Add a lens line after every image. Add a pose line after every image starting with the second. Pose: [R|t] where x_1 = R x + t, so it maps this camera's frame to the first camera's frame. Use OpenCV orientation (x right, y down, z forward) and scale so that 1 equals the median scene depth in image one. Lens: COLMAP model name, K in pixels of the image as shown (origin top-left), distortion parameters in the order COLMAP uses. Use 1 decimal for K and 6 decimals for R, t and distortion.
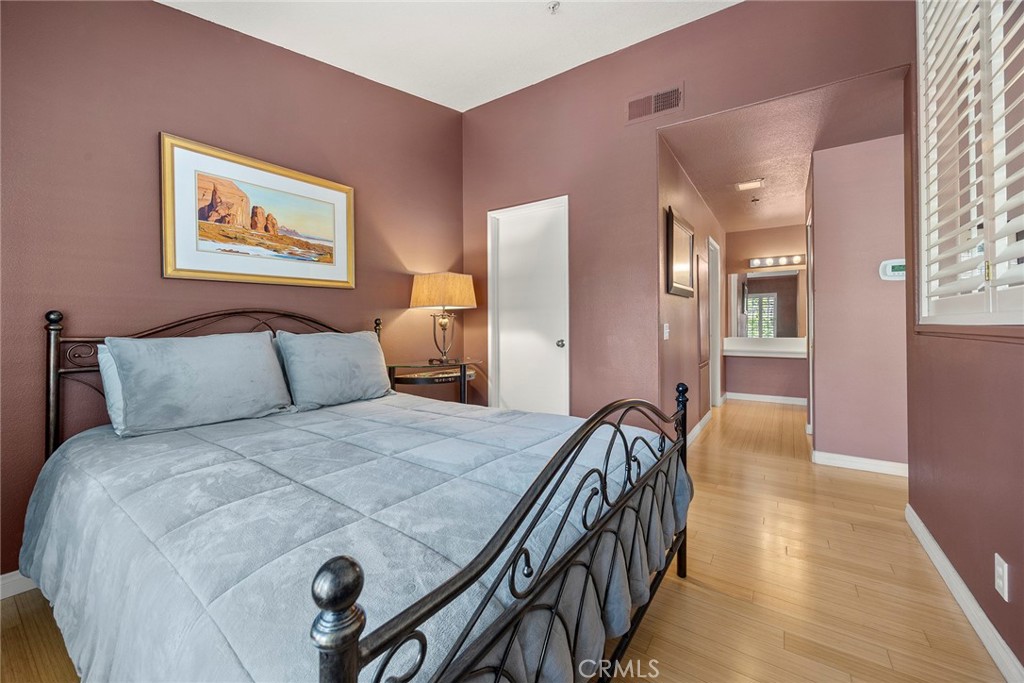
lens RADIAL K [[397.7, 0, 521.9], [0, 397.7, 323.8], [0, 0, 1]] dist [-0.002498, -0.000080]
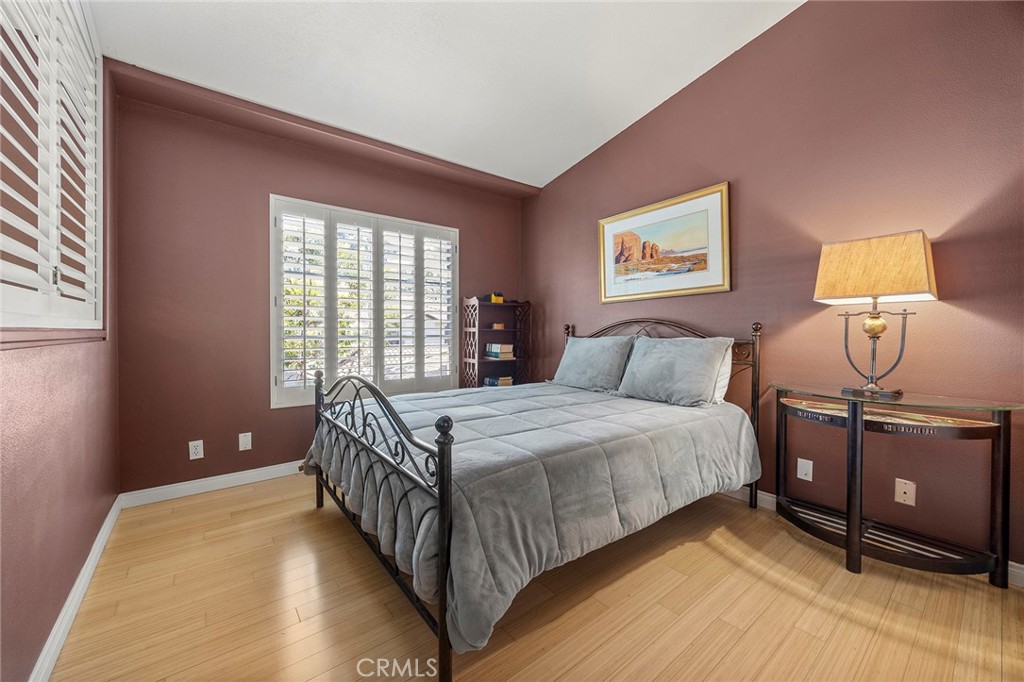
lens RADIAL K [[397.7, 0, 513.2], [0, 397.7, 335.6], [0, 0, 1]] dist [-0.002498, -0.000080]
pose [[-0.304200, 0.012515, -0.952526, 0.641271], [0.004789, 0.999921, 0.011608, 0.002315], [0.952596, -0.001030, -0.304236, 0.846701]]
